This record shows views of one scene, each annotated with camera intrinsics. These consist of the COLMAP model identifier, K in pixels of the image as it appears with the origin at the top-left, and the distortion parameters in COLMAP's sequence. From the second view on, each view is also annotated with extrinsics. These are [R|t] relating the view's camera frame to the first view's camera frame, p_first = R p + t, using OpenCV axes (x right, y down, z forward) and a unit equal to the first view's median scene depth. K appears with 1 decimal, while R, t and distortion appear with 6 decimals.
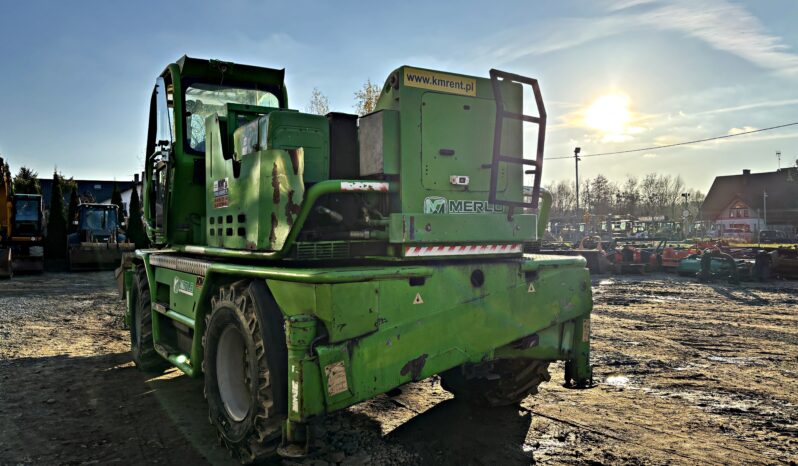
lens RADIAL K [[596.0, 0, 399.0], [0, 596.0, 233.0], [0, 0, 1]] dist [0.087792, -0.092545]
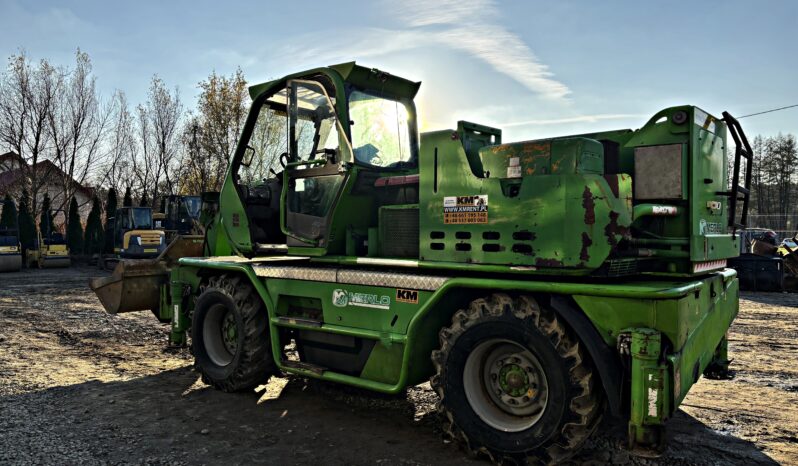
lens RADIAL K [[596.0, 0, 399.0], [0, 596.0, 233.0], [0, 0, 1]] dist [0.087792, -0.092545]
pose [[0.946318, 0.010752, 0.323059, -0.726848], [-0.010983, 0.999939, -0.001107, -0.023267], [-0.323052, -0.002501, 0.946378, 0.076616]]
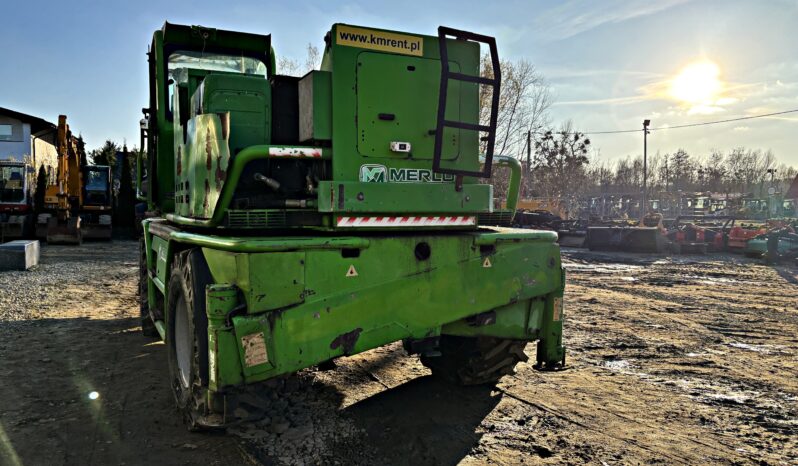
lens RADIAL K [[596.0, 0, 399.0], [0, 596.0, 233.0], [0, 0, 1]] dist [0.087792, -0.092545]
pose [[0.993560, 0.018597, -0.111774, 0.176675], [-0.013899, 0.998993, 0.042666, 0.006308], [0.112455, -0.040837, 0.992817, 0.050147]]
